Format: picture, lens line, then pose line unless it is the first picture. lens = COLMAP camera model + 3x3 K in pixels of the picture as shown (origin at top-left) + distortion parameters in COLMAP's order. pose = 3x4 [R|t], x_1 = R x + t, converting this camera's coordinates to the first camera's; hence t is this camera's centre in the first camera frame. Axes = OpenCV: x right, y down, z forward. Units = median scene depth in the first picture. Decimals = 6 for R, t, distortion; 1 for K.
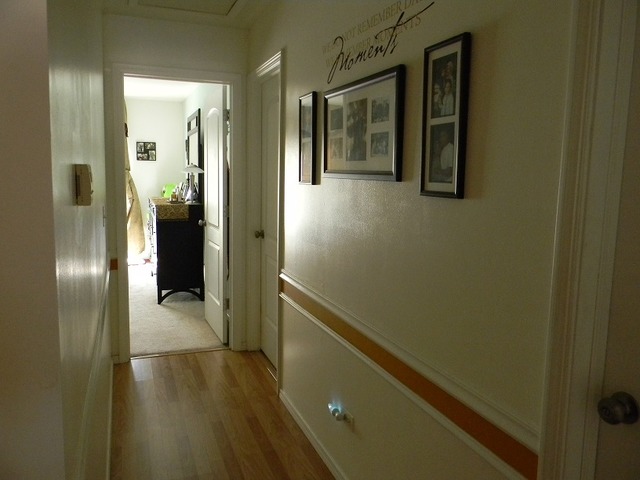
lens RADIAL K [[510.8, 0, 320.3], [0, 510.8, 238.0], [0, 0, 1]] dist [-0.002858, -0.007891]
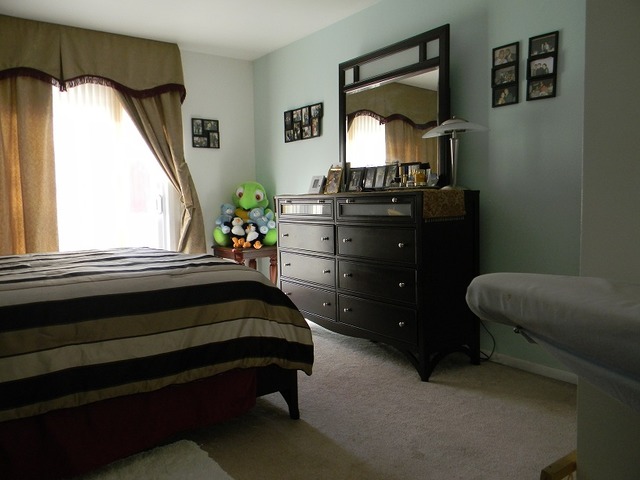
lens RADIAL K [[510.8, 0, 319.9], [0, 510.8, 240.7], [0, 0, 1]] dist [-0.002858, -0.007891]
pose [[0.965076, -0.056940, 0.255706, -0.374164], [0.069456, 0.996776, -0.040177, -0.000442], [-0.252594, 0.056534, 0.965919, 0.353490]]
